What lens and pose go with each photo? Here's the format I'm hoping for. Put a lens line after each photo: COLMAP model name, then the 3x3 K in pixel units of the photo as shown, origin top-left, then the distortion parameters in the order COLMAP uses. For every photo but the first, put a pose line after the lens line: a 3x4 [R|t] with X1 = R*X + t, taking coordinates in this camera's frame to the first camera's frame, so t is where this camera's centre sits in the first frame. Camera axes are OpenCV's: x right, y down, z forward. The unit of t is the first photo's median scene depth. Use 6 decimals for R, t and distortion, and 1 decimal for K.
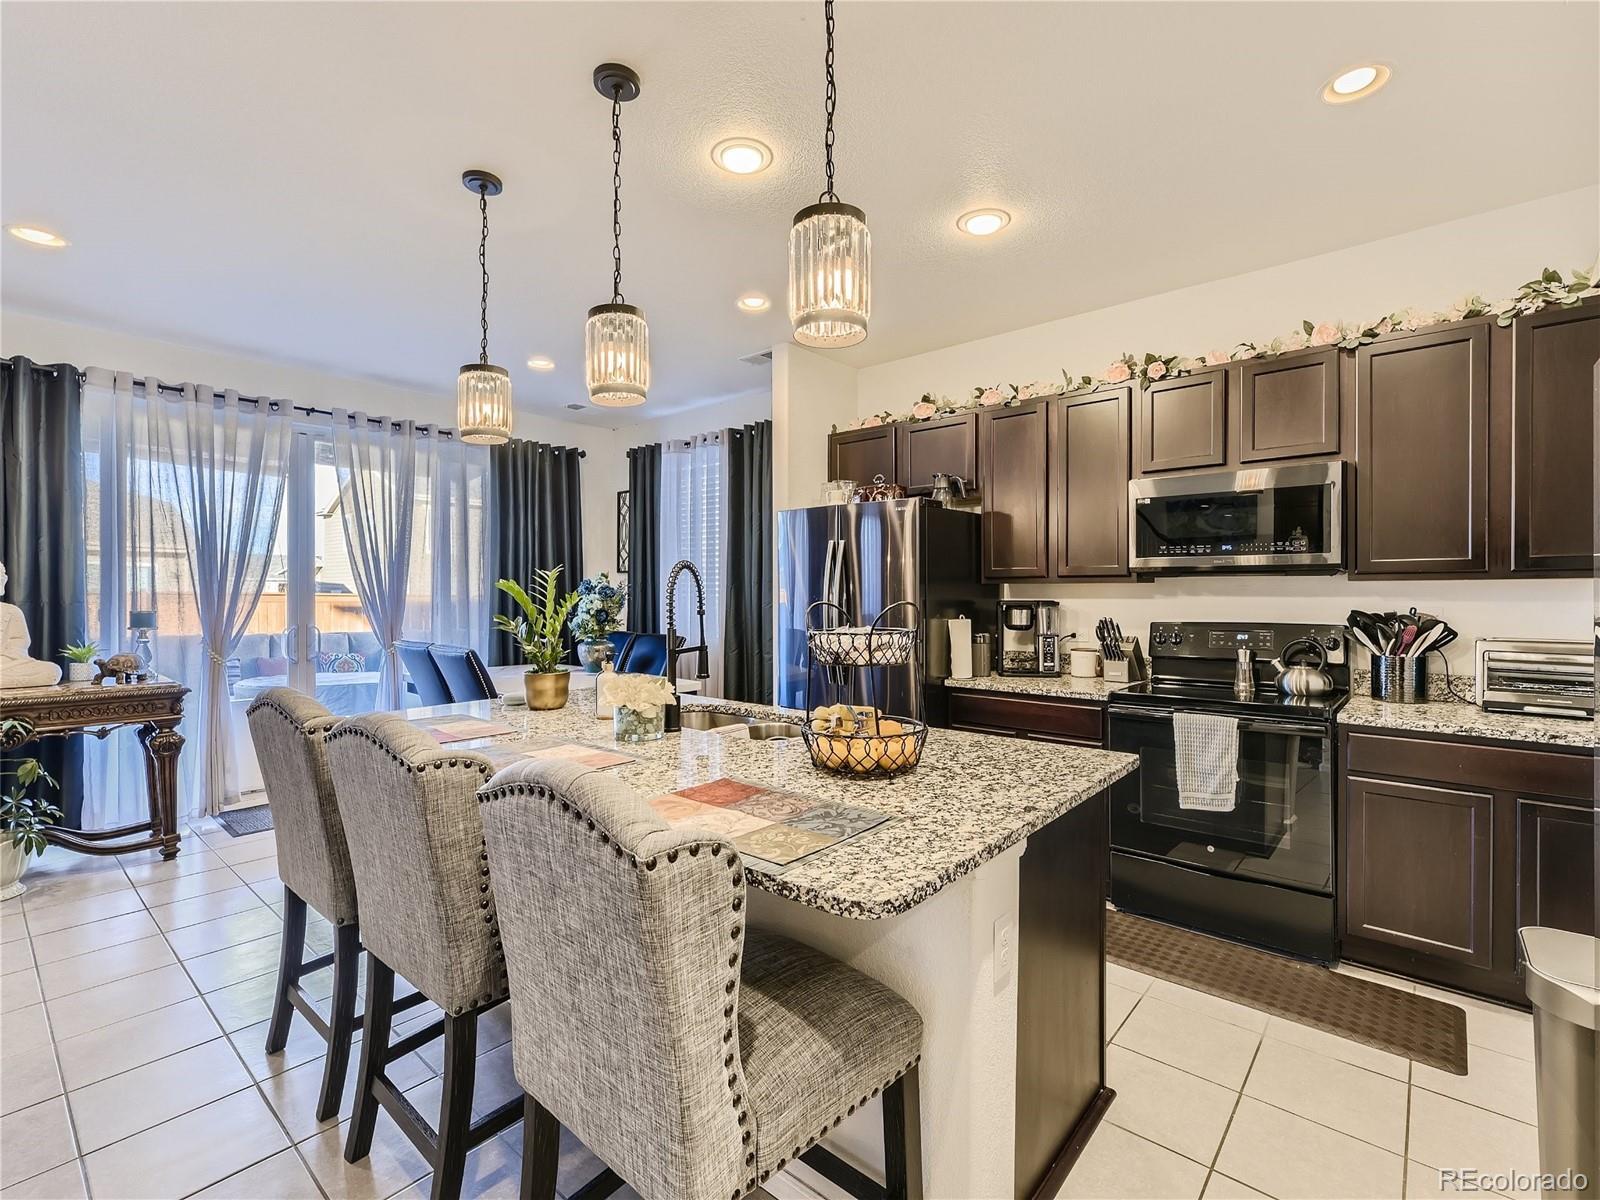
lens RADIAL K [[746.1, 0, 800.0], [0, 746.1, 600.0], [0, 0, 1]] dist [0.002227, 0.000280]
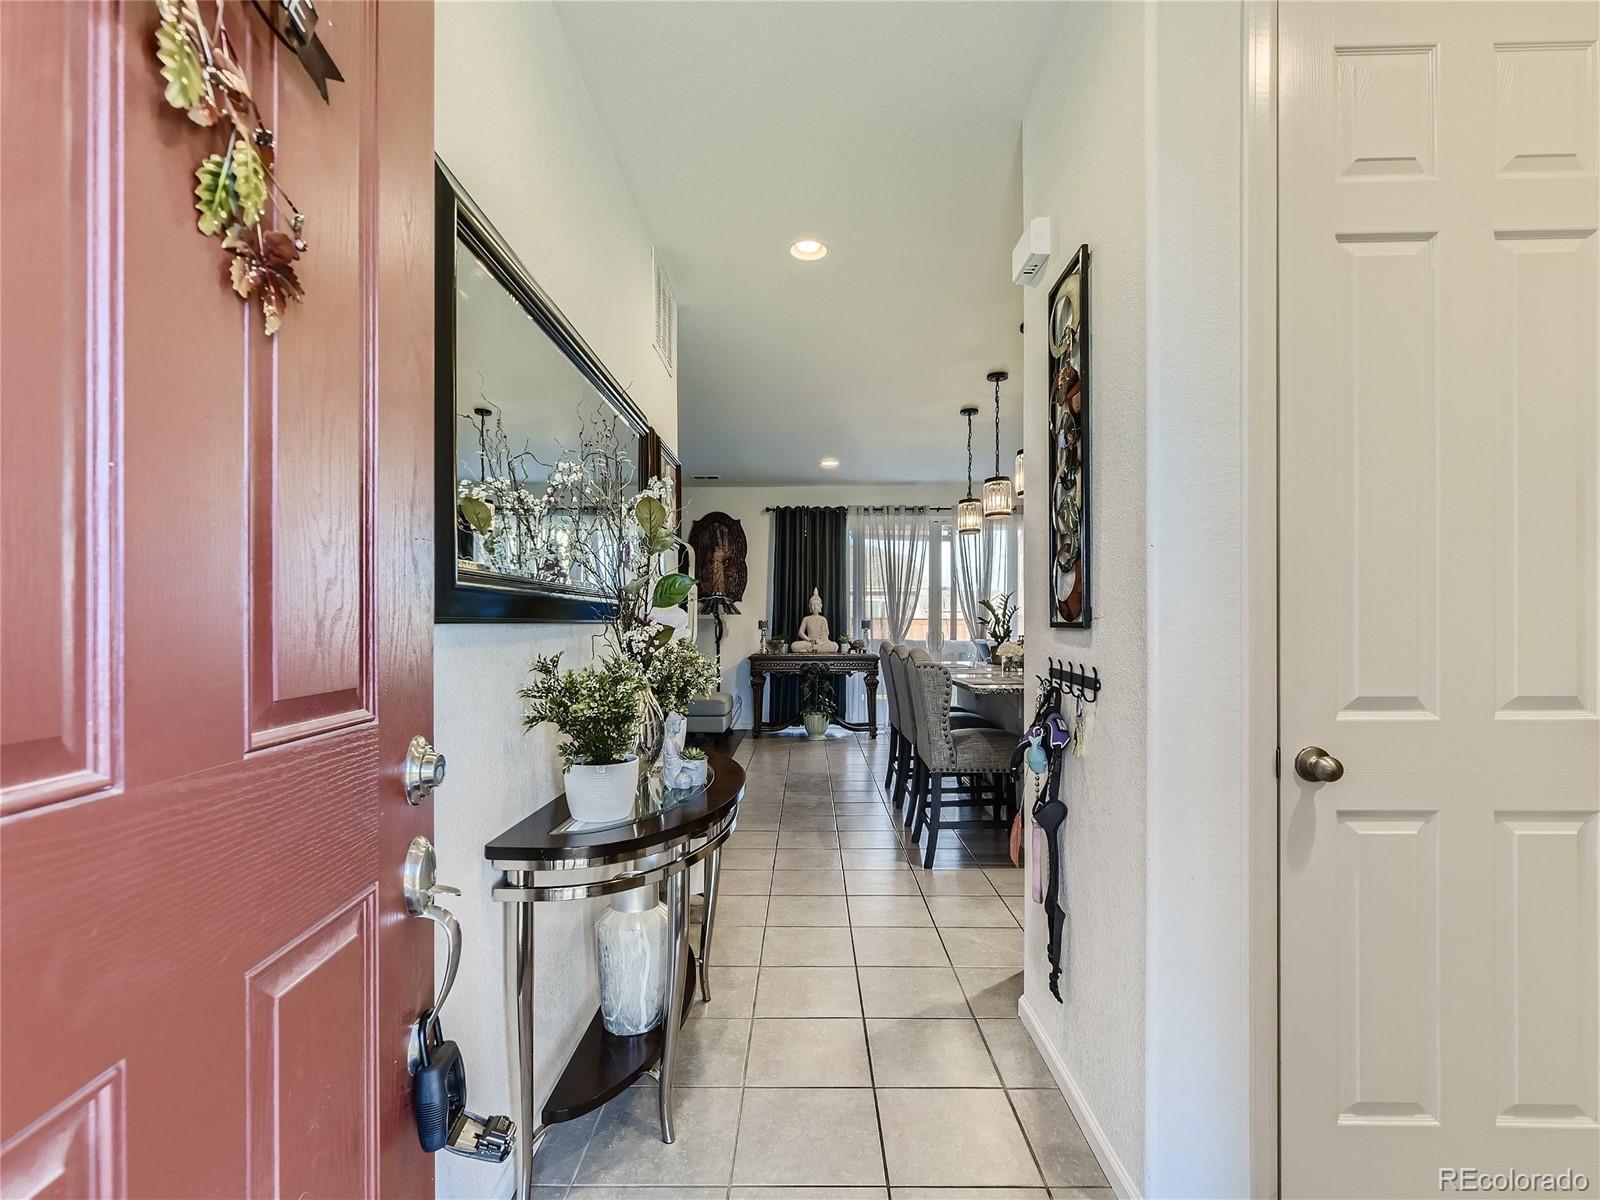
lens RADIAL K [[746.1, 0, 800.0], [0, 746.1, 600.0], [0, 0, 1]] dist [0.002227, 0.000280]
pose [[0.647248, -0.026547, -0.761817, 0.637602], [0.004484, 0.999509, -0.031019, 0.024099], [0.762267, 0.016661, 0.647049, -0.531189]]
